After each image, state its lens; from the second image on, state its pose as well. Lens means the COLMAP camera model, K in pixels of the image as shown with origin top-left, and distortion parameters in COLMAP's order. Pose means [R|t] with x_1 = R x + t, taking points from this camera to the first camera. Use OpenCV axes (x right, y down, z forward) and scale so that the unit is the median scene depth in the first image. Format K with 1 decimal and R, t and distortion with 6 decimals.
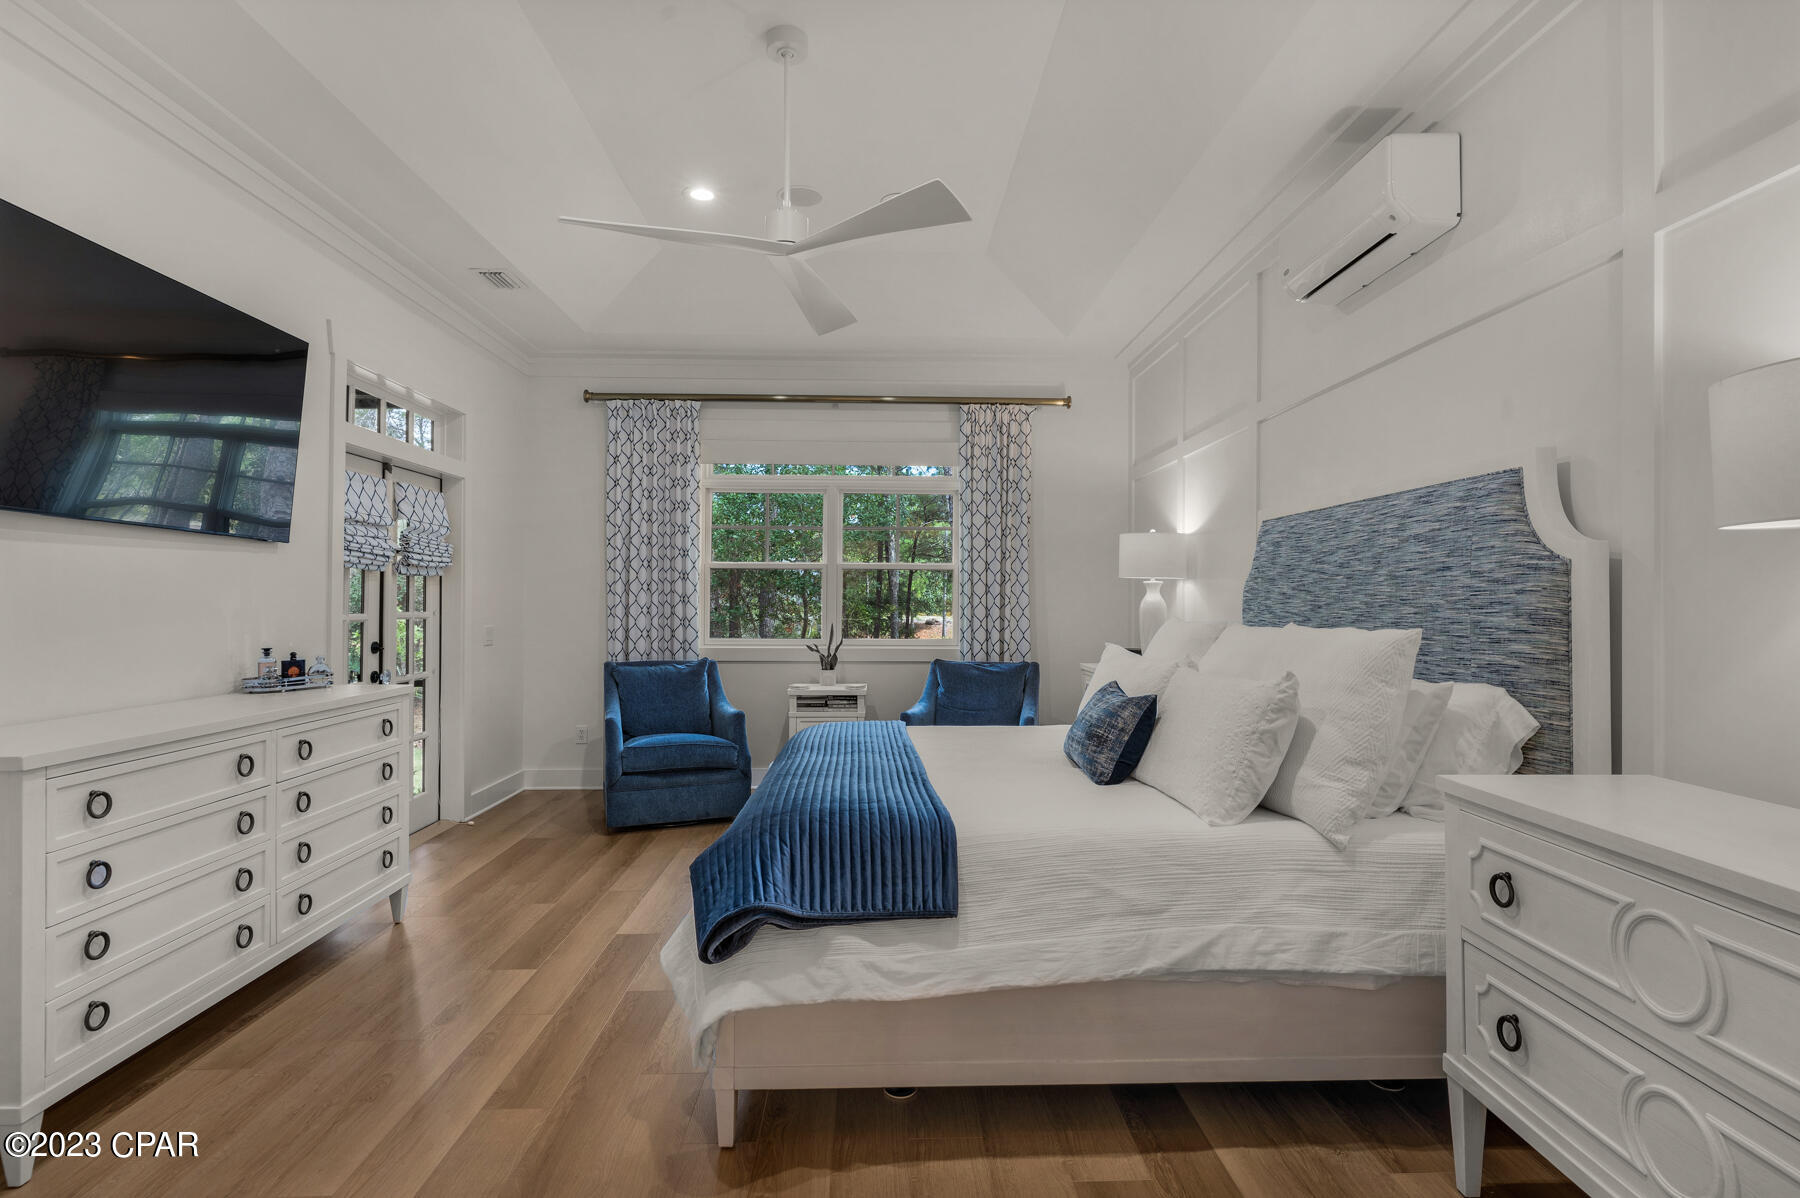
lens RADIAL K [[885.9, 0, 921.0], [0, 885.9, 592.8], [0, 0, 1]] dist [-0.000314, 0.000173]
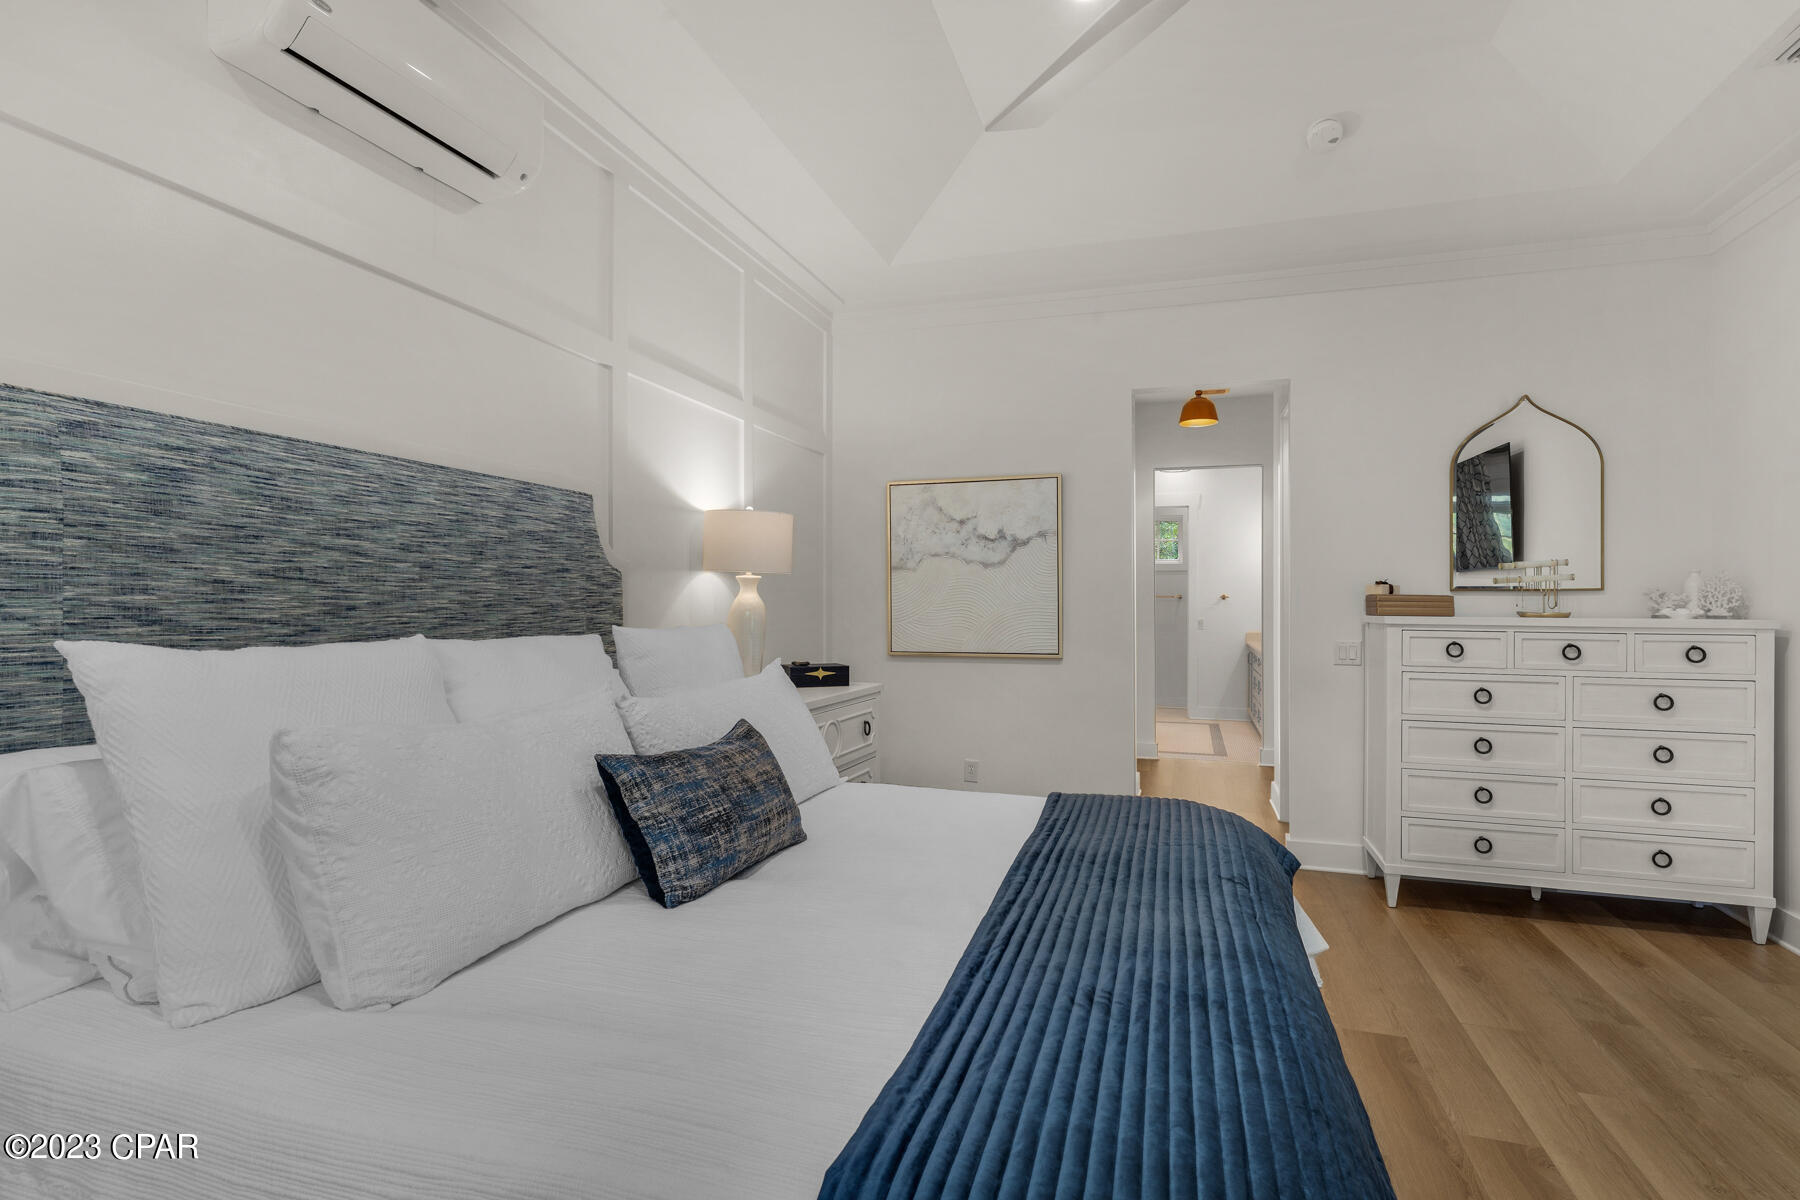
lens RADIAL K [[870.5, 0, 900.0], [0, 870.5, 600.0], [0, 0, 1]] dist [-0.004525, -0.000446]
pose [[-0.932065, -0.003897, 0.362271, -0.137417], [-0.010283, 0.999824, -0.015701, 0.017157], [-0.362146, -0.018360, -0.931941, 1.524130]]
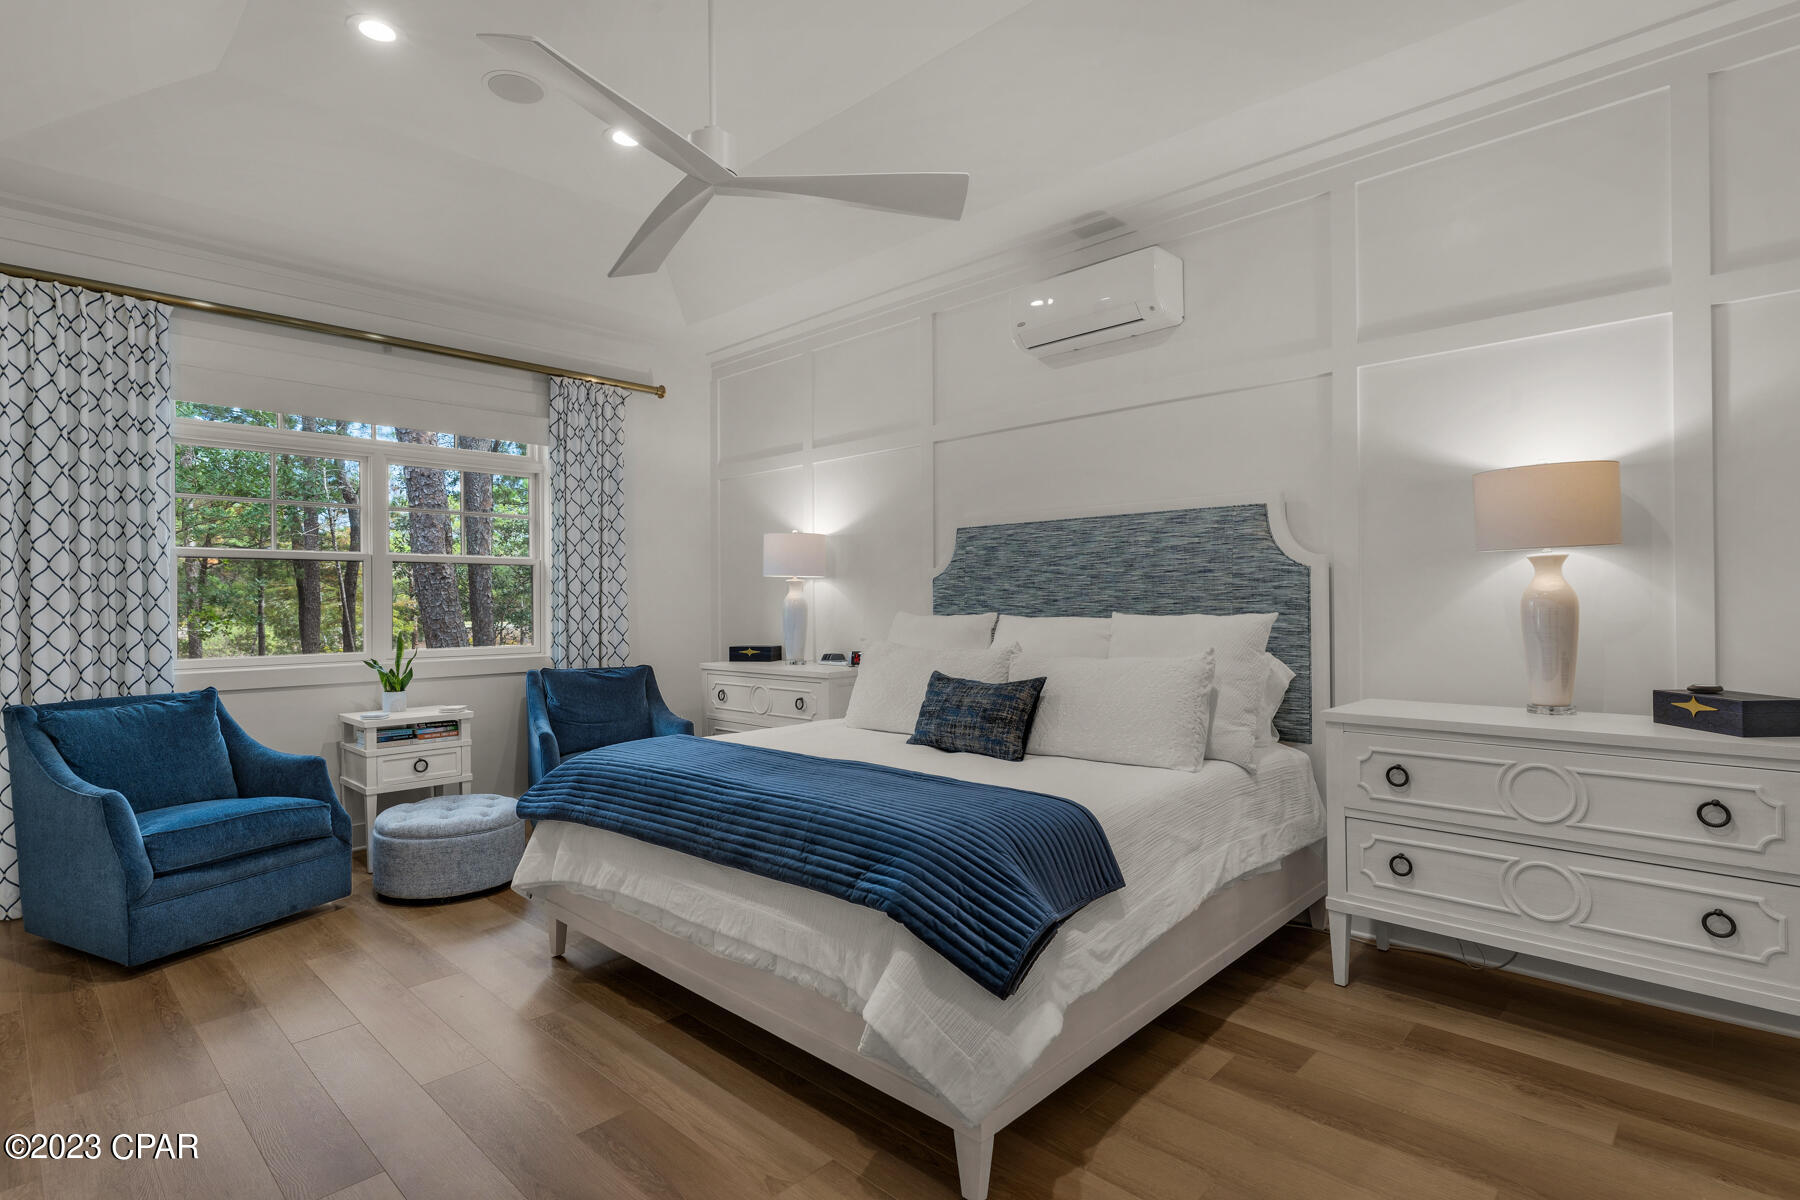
lens RADIAL K [[870.5, 0, 900.0], [0, 870.5, 600.0], [0, 0, 1]] dist [-0.004525, -0.000446]
pose [[0.722597, -0.009171, 0.691209, -0.593303], [0.003566, 0.999948, 0.009539, 0.003079], [-0.691260, -0.004428, 0.722592, 0.283063]]
